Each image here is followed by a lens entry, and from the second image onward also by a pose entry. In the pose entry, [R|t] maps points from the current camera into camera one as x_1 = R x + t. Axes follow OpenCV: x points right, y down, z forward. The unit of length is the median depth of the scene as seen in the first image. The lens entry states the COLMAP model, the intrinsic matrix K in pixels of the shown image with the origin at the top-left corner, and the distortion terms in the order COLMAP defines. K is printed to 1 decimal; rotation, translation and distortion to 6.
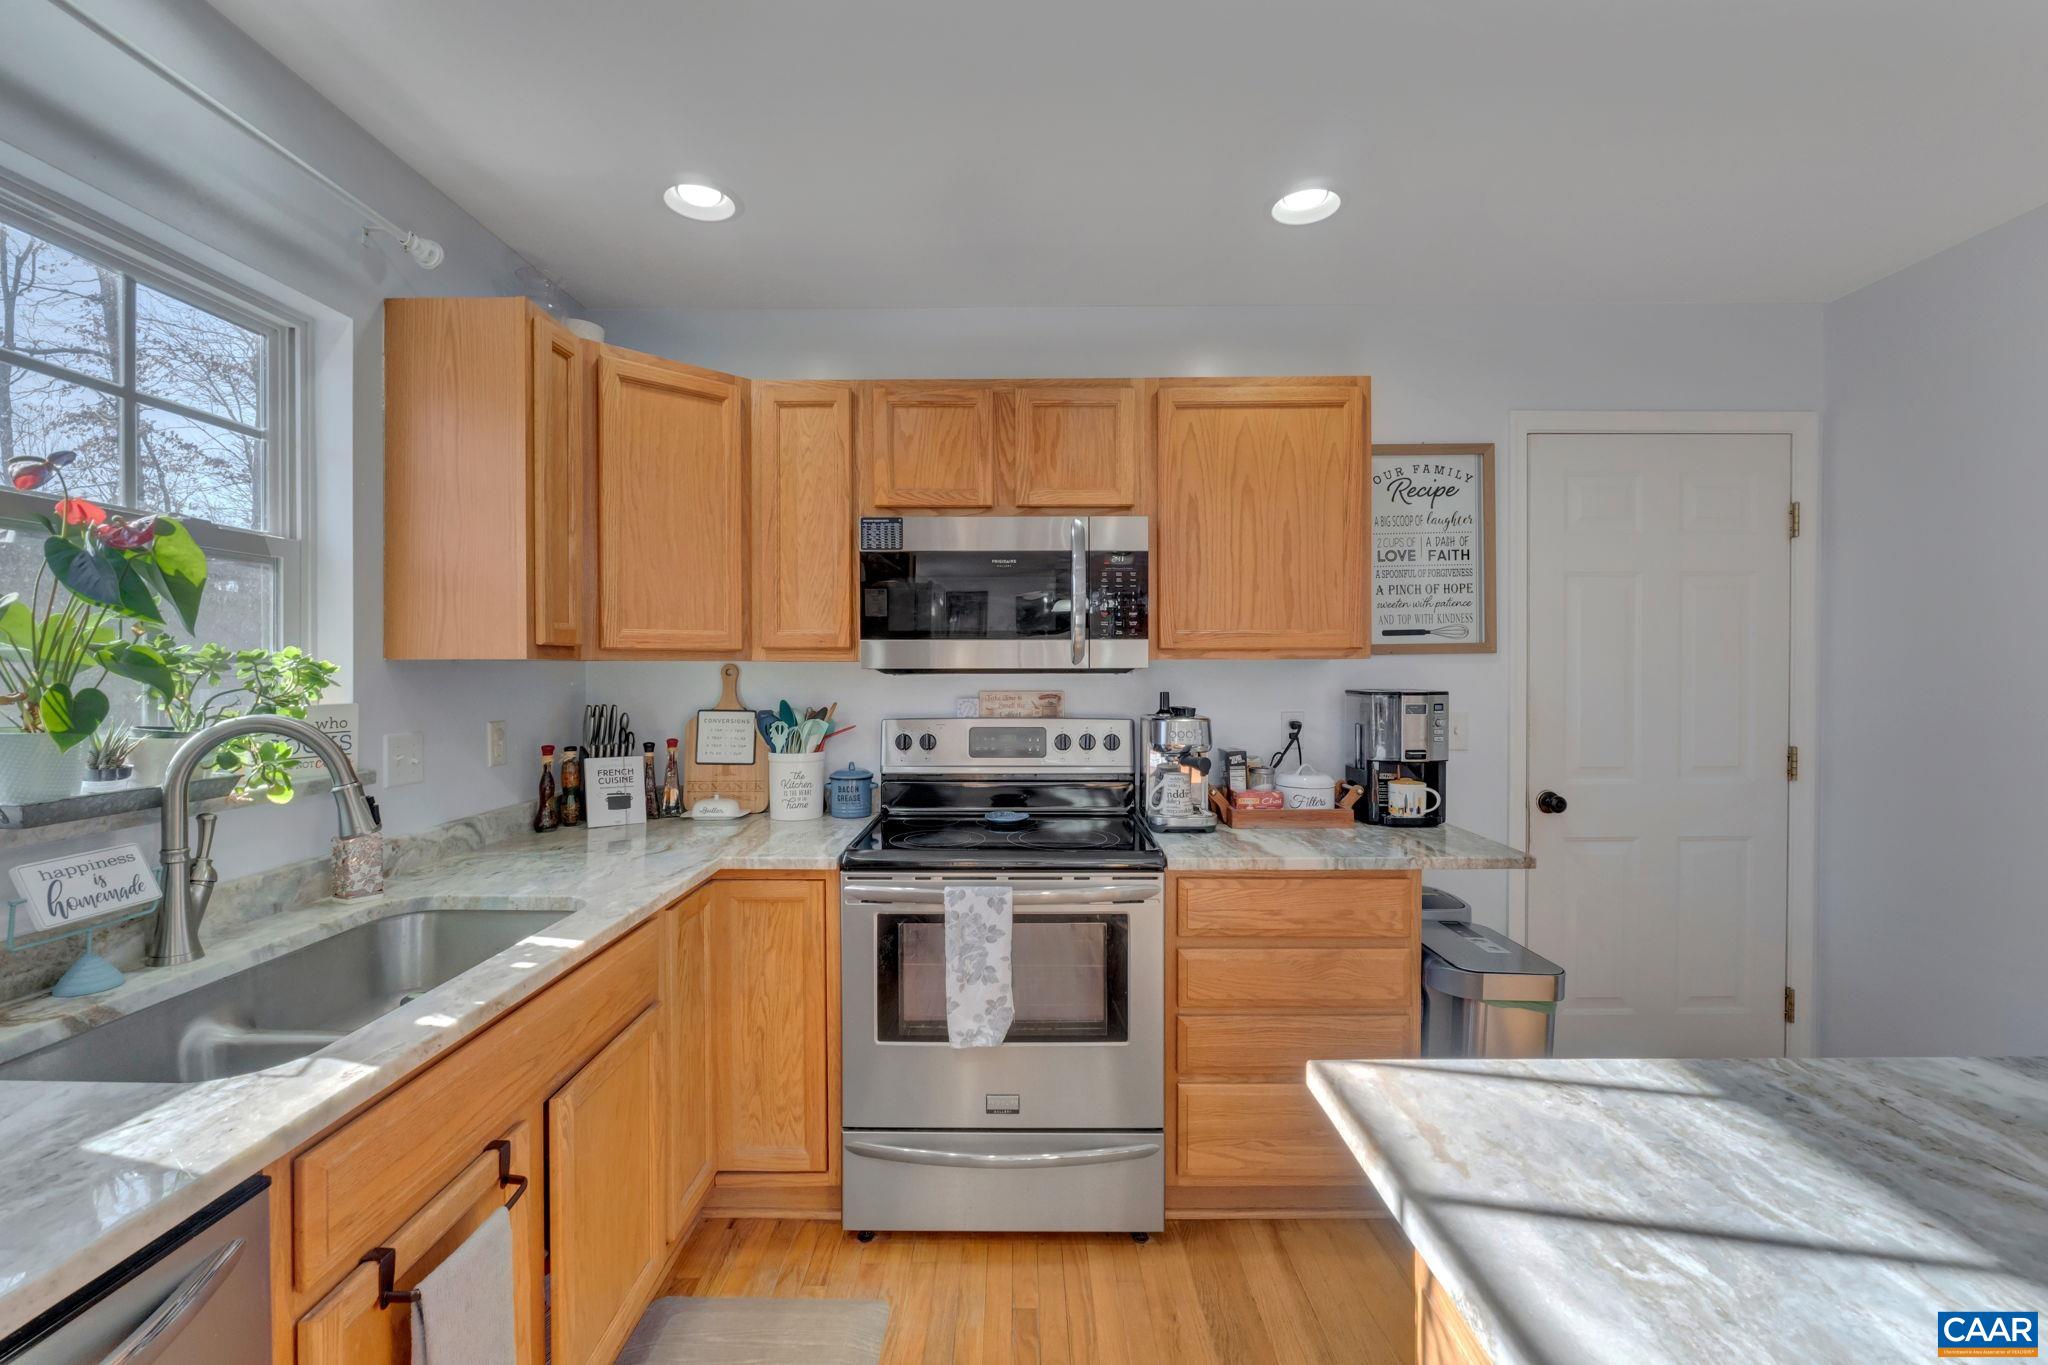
lens RADIAL K [[870.2, 0, 1025.5], [0, 870.2, 673.9], [0, 0, 1]] dist [-0.003877, -0.000740]
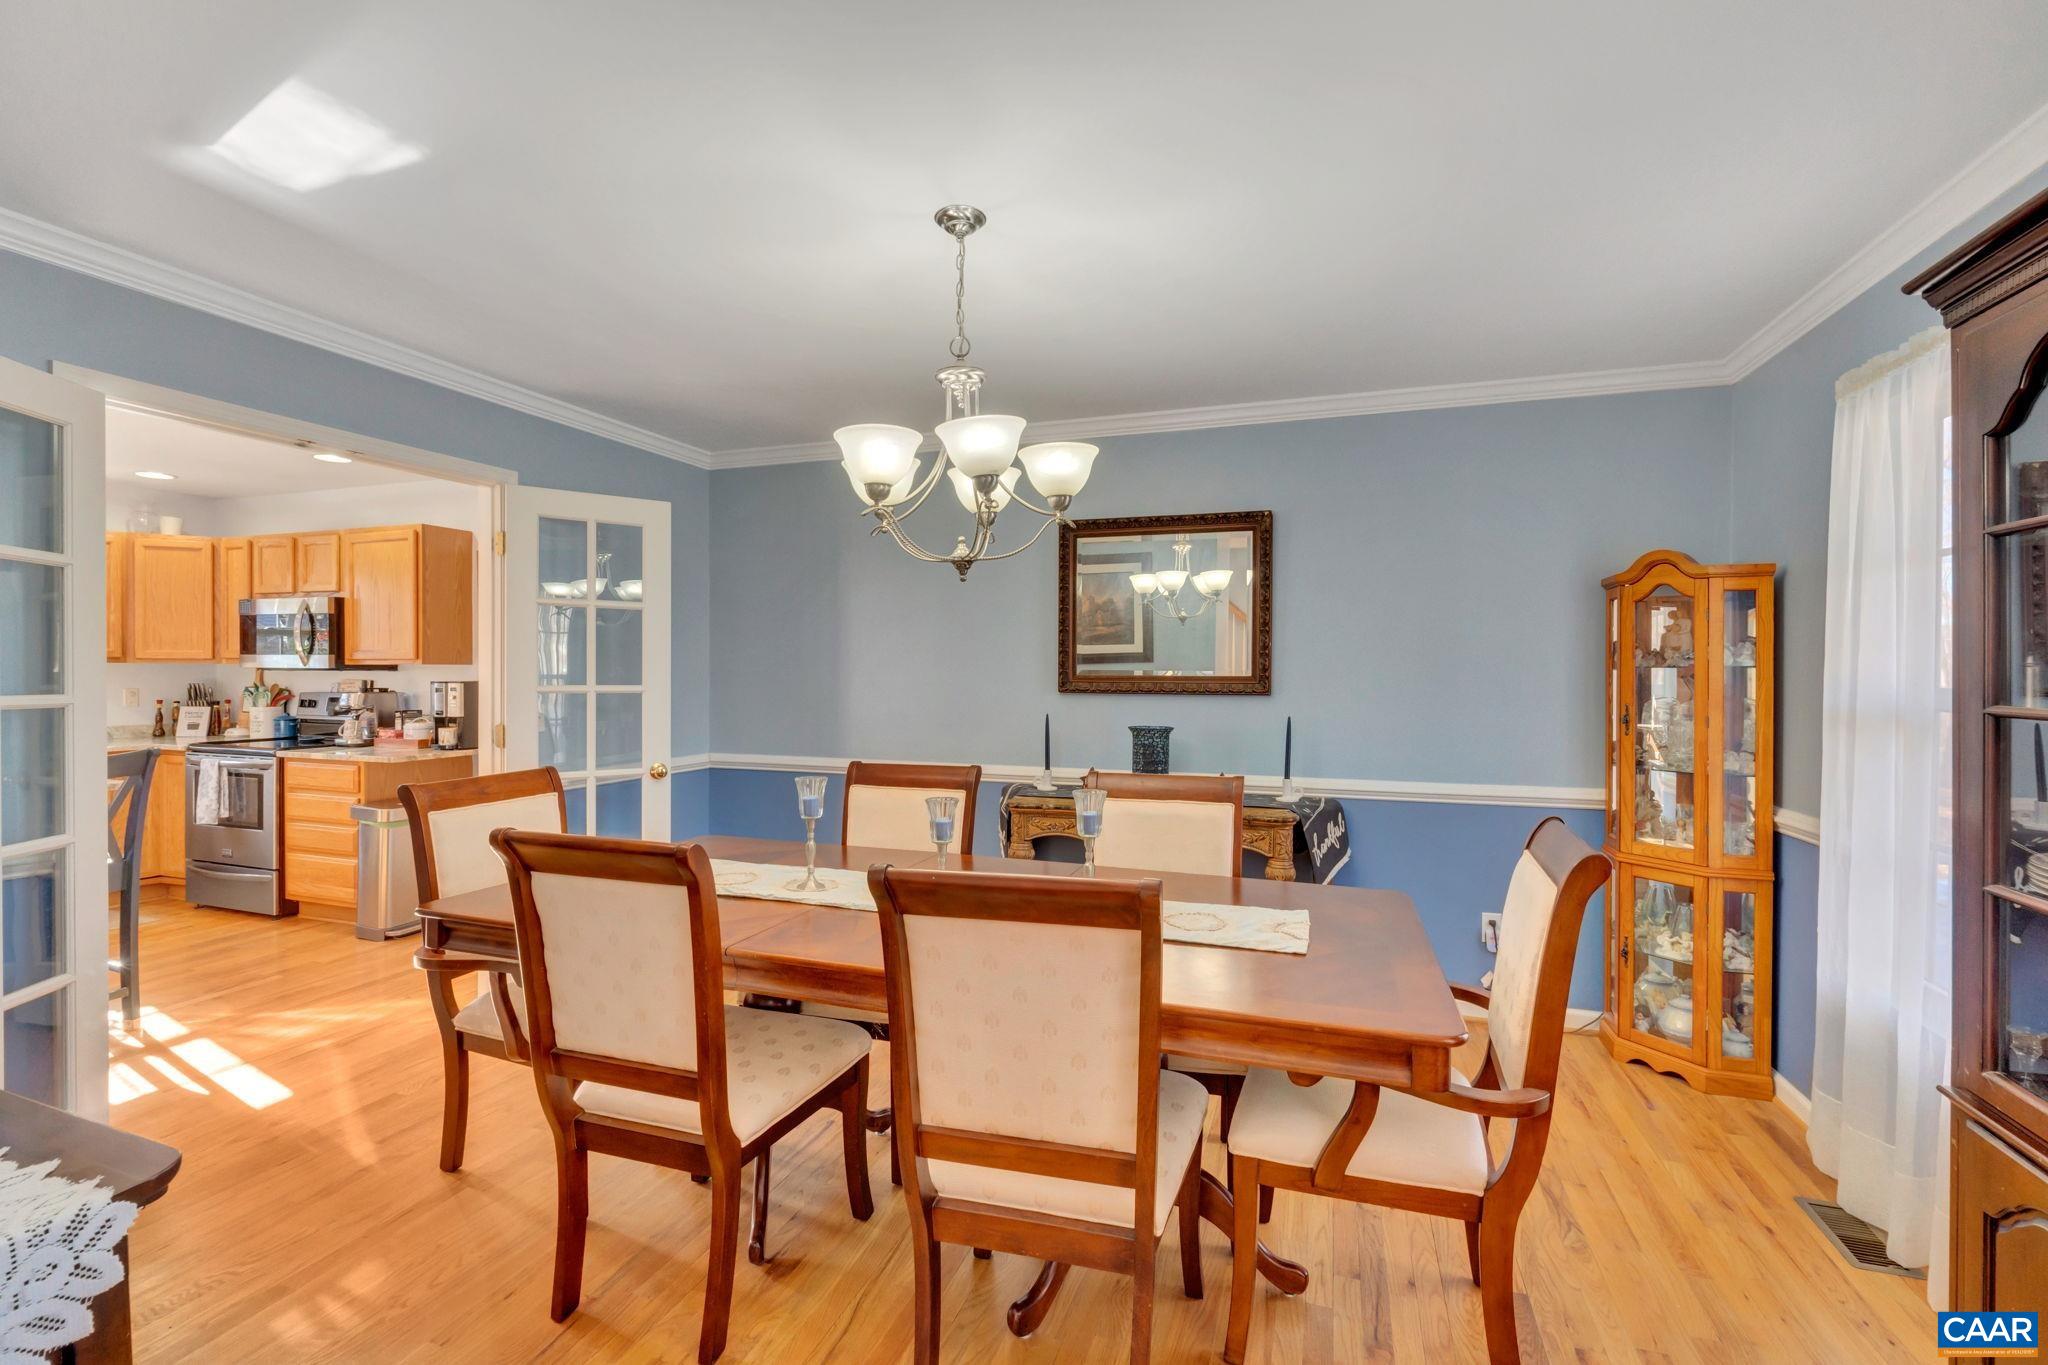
lens RADIAL K [[908.5, 0, 986.5], [0, 908.5, 675.7], [0, 0, 1]] dist [0.000097, 0.000131]
pose [[0.939104, 0.011161, -0.343452, 2.286092], [-0.010174, 0.999937, 0.004677, -0.015007], [0.343483, -0.000898, 0.939158, -0.501365]]
